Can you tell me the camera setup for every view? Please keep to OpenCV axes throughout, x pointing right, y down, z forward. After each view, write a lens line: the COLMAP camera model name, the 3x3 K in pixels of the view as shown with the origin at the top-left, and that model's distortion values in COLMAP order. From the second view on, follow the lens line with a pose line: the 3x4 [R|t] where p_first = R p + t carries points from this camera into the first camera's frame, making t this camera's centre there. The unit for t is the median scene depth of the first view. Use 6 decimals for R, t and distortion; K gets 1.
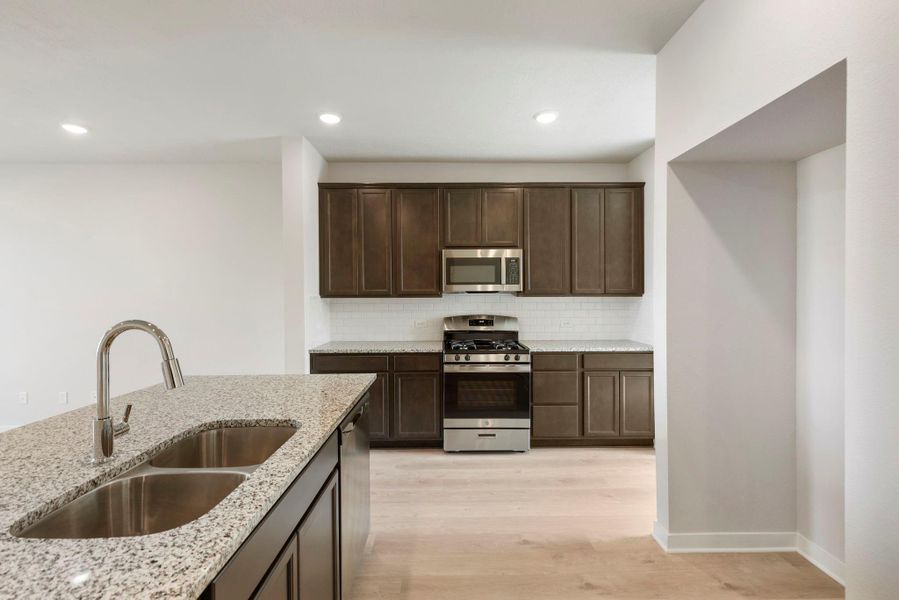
lens RADIAL K [[417.7, 0, 447.7], [0, 417.7, 296.5], [0, 0, 1]] dist [0.005740, -0.000152]
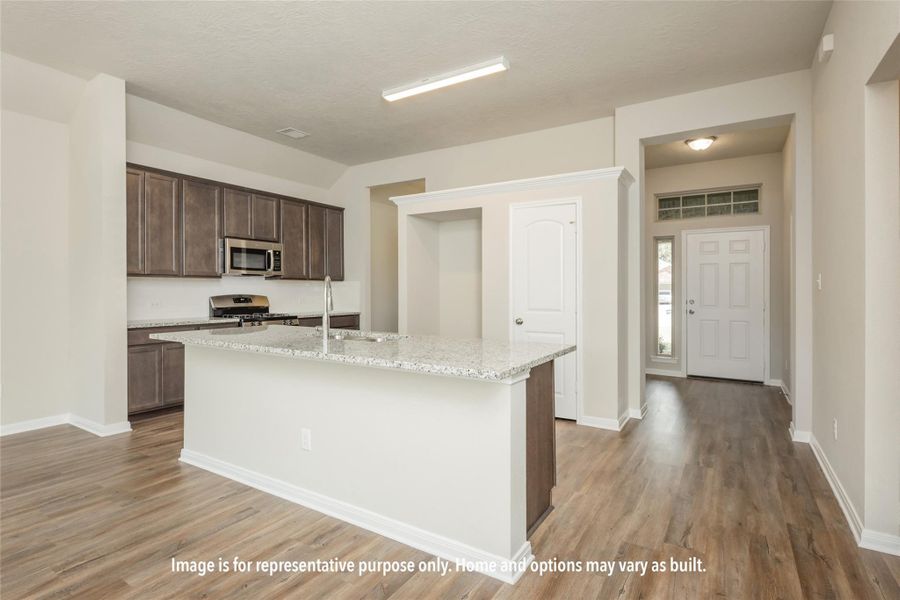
lens RADIAL K [[450.5, 0, 449.3], [0, 450.5, 297.1], [0, 0, 1]] dist [0.003671, 0.000818]
pose [[0.538008, -0.006058, 0.842918, -0.761510], [0.000442, 0.999976, 0.006905, 0.046724], [-0.842940, -0.003342, 0.537997, -0.242266]]
